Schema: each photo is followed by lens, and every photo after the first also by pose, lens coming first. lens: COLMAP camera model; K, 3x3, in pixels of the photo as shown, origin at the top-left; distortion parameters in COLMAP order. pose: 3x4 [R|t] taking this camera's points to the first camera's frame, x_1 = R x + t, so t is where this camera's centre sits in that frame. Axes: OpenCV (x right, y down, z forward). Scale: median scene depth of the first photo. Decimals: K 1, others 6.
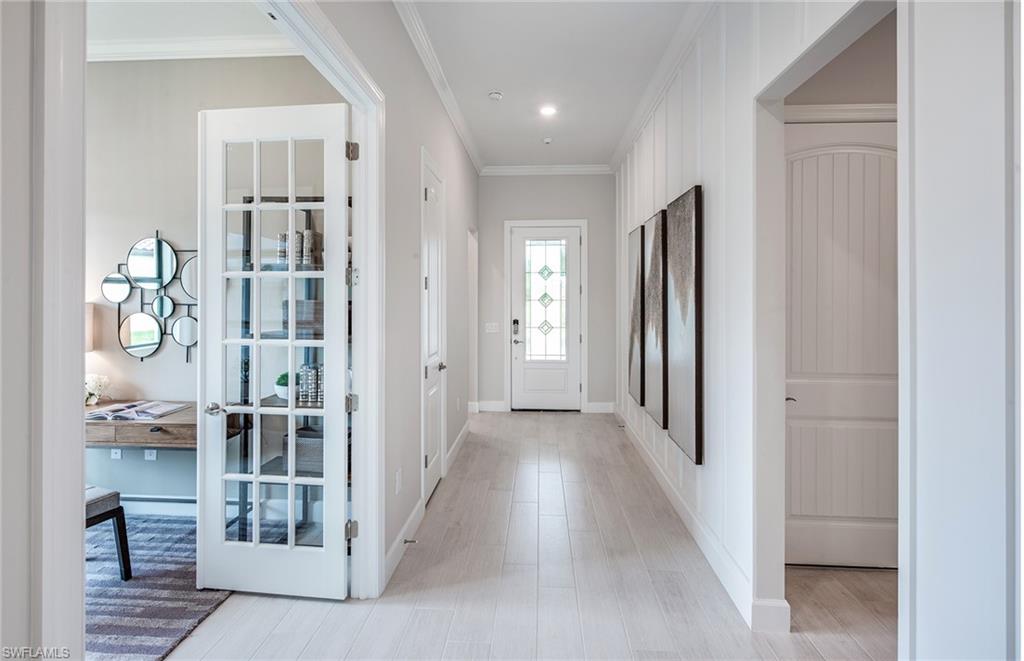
lens RADIAL K [[478.0, 0, 503.0], [0, 478.0, 302.2], [0, 0, 1]] dist [-0.003142, -0.000577]
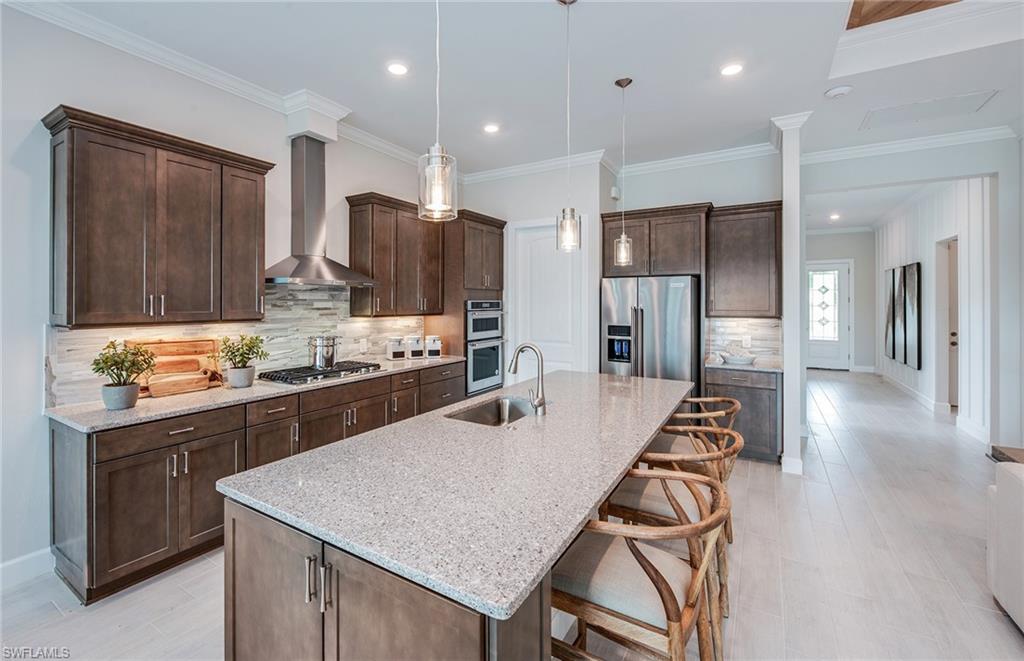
lens RADIAL K [[427.1, 0, 498.0], [0, 427.1, 304.0], [0, 0, 1]] dist [-0.001591, -0.000734]
pose [[0.883937, -0.001131, -0.467604, -0.232913], [-0.000873, 0.999991, -0.004069, -0.003382], [0.467604, 0.004005, 0.883929, -0.931788]]
